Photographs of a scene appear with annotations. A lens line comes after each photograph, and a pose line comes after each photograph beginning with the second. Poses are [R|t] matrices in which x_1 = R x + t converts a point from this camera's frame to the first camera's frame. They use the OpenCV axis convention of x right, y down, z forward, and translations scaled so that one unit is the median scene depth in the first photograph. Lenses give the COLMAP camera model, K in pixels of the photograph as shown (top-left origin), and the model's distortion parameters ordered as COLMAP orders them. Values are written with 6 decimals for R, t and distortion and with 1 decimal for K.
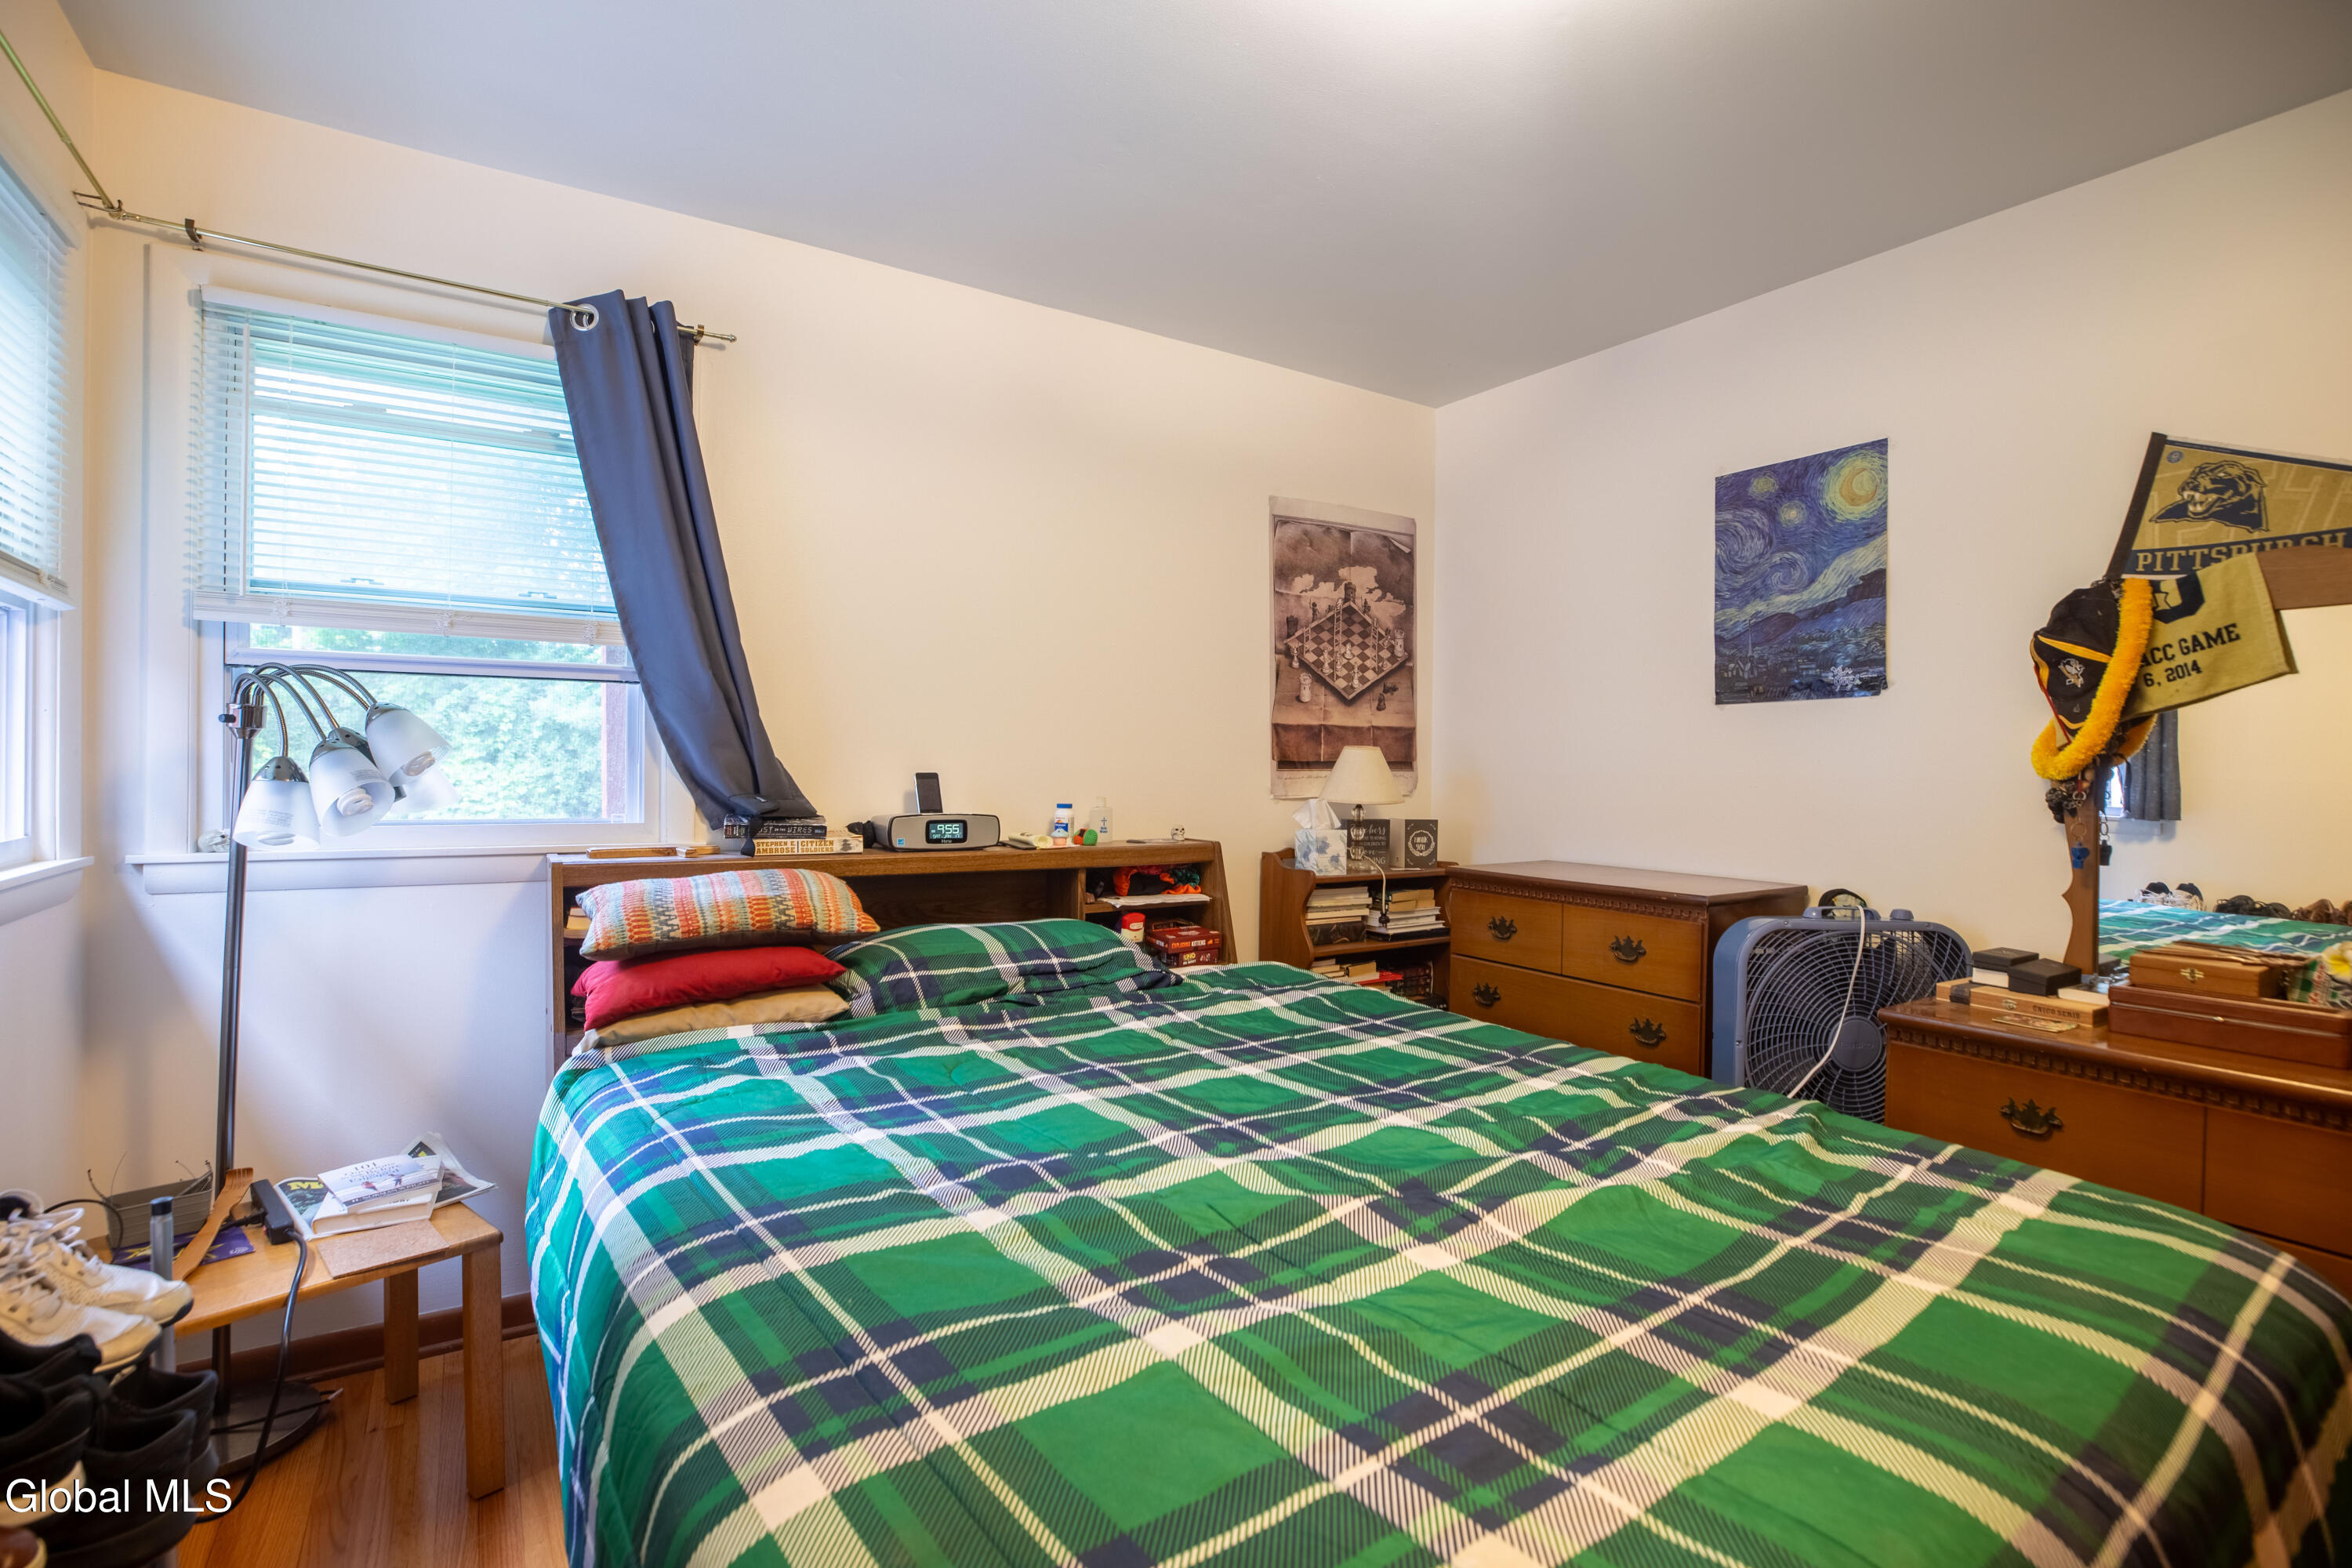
lens RADIAL K [[1148.0, 0, 1174.4], [0, 1148.0, 815.0], [0, 0, 1]] dist [-0.024858, 0.000872]
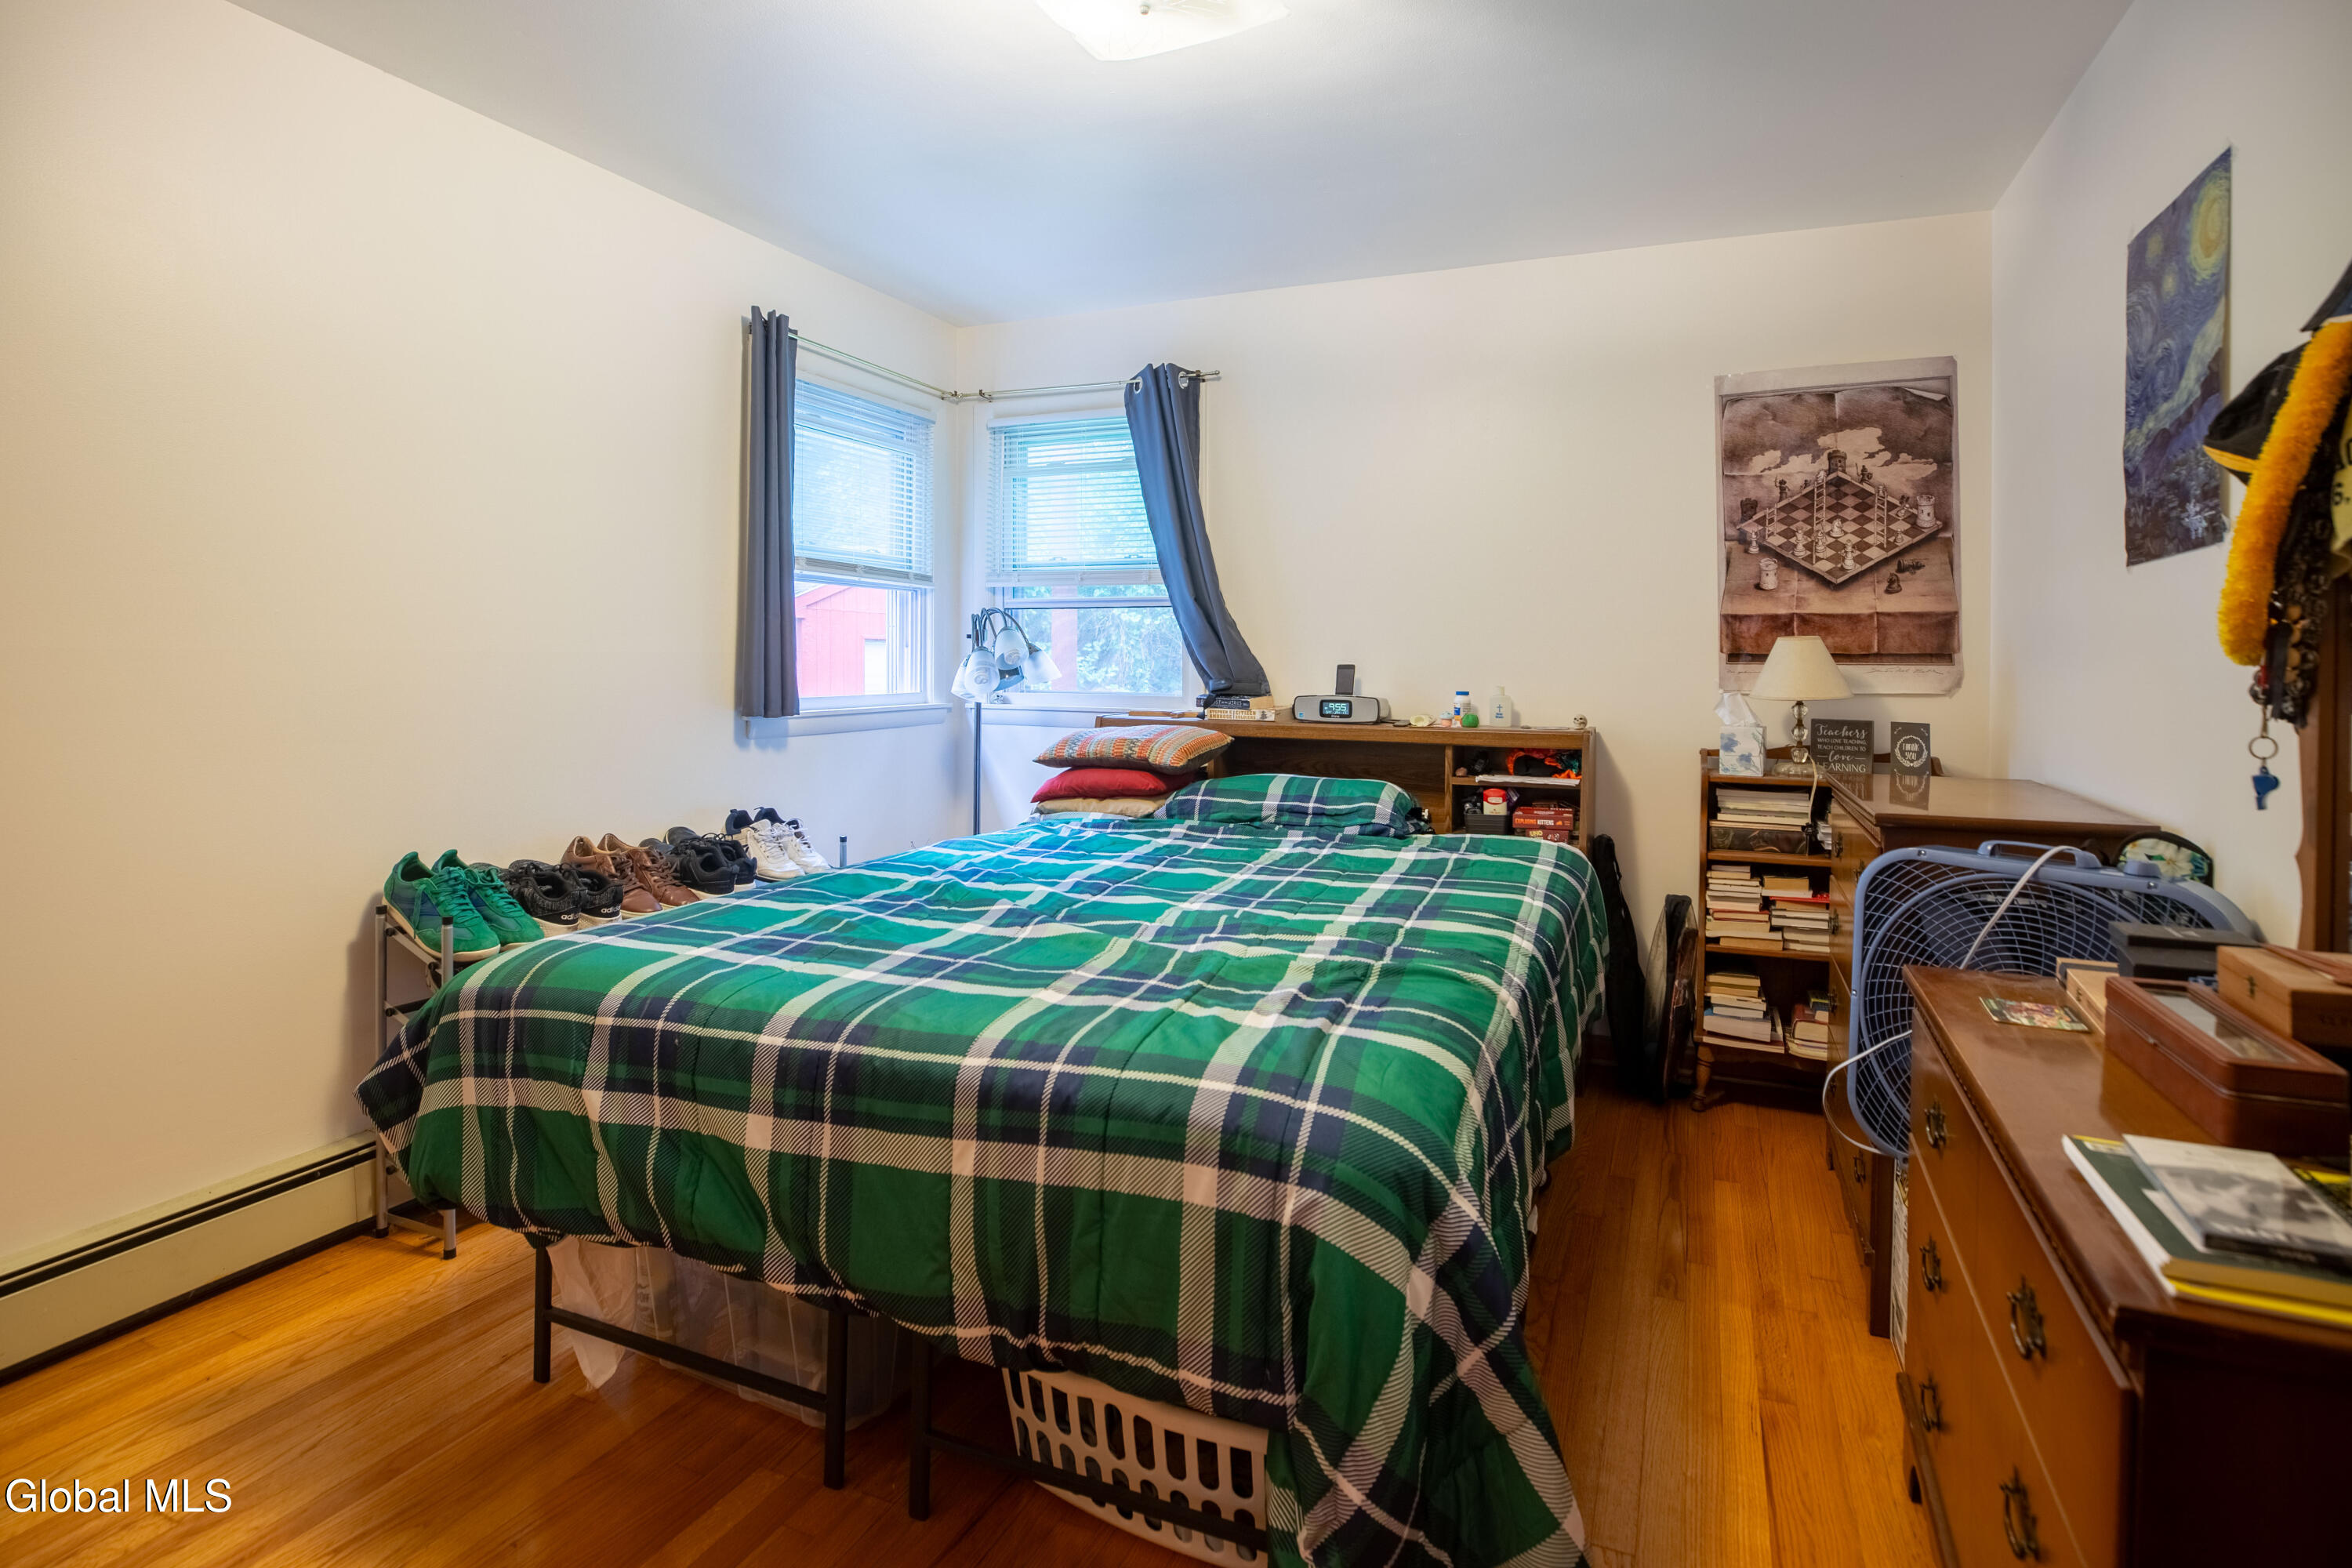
lens RADIAL K [[1129.6, 0, 1186.0], [0, 1129.6, 738.7], [0, 0, 1]] dist [-0.030678, 0.000886]
pose [[0.548215, 0.051260, -0.834765, 0.620236], [-0.037244, 0.998626, 0.036863, 0.005563], [0.835508, 0.010881, 0.549370, 0.116702]]
